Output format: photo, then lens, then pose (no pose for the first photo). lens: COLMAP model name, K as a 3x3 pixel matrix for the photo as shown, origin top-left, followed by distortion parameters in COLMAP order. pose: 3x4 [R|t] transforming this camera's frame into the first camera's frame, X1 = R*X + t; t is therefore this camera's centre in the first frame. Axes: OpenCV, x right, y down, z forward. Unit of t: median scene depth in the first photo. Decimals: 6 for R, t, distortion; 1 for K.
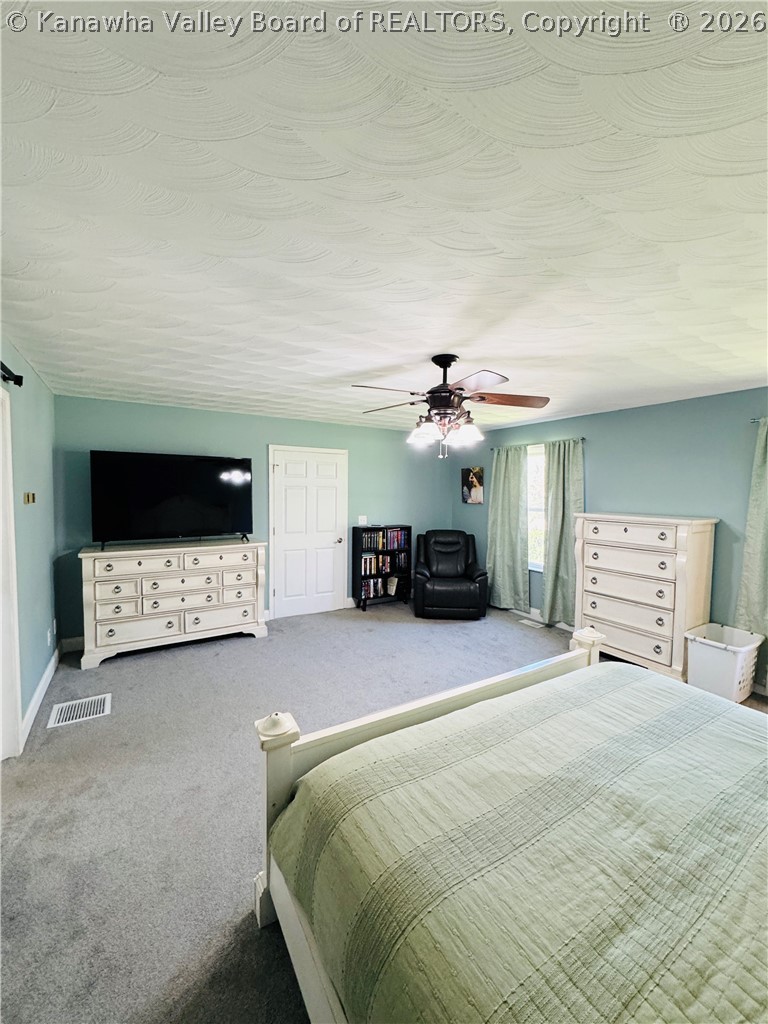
lens RADIAL K [[404.1, 0, 388.4], [0, 404.1, 512.0], [0, 0, 1]] dist [0.000217, 0.000094]
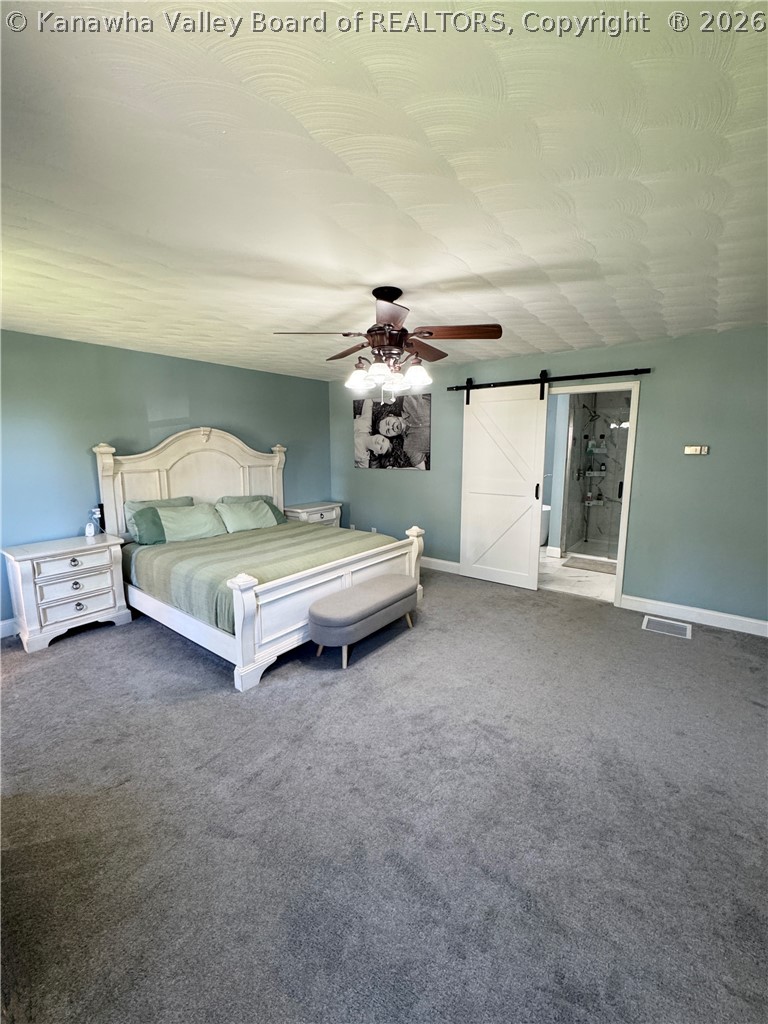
lens RADIAL K [[427.5, 0, 384.0], [0, 427.5, 512.0], [0, 0, 1]] dist [-0.000827, -0.000185]
pose [[-0.941134, 0.043690, -0.335198, 0.352094], [-0.025025, 0.979886, 0.197983, -0.057133], [0.337106, 0.194716, -0.921111, 1.418946]]
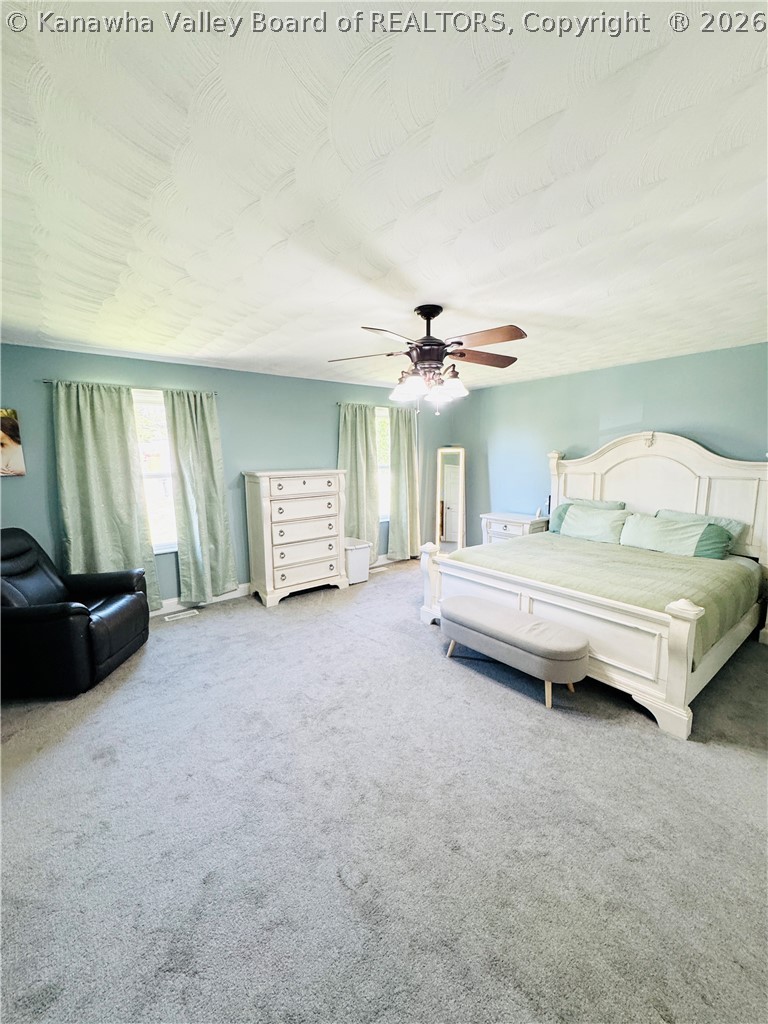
lens RADIAL K [[404.1, 0, 388.4], [0, 404.1, 512.0], [0, 0, 1]] dist [0.000217, 0.000094]
pose [[-0.111238, -0.150902, 0.982270, -0.625598], [0.063759, 0.985284, 0.158585, -0.043634], [-0.991746, 0.080269, -0.099980, 0.877976]]
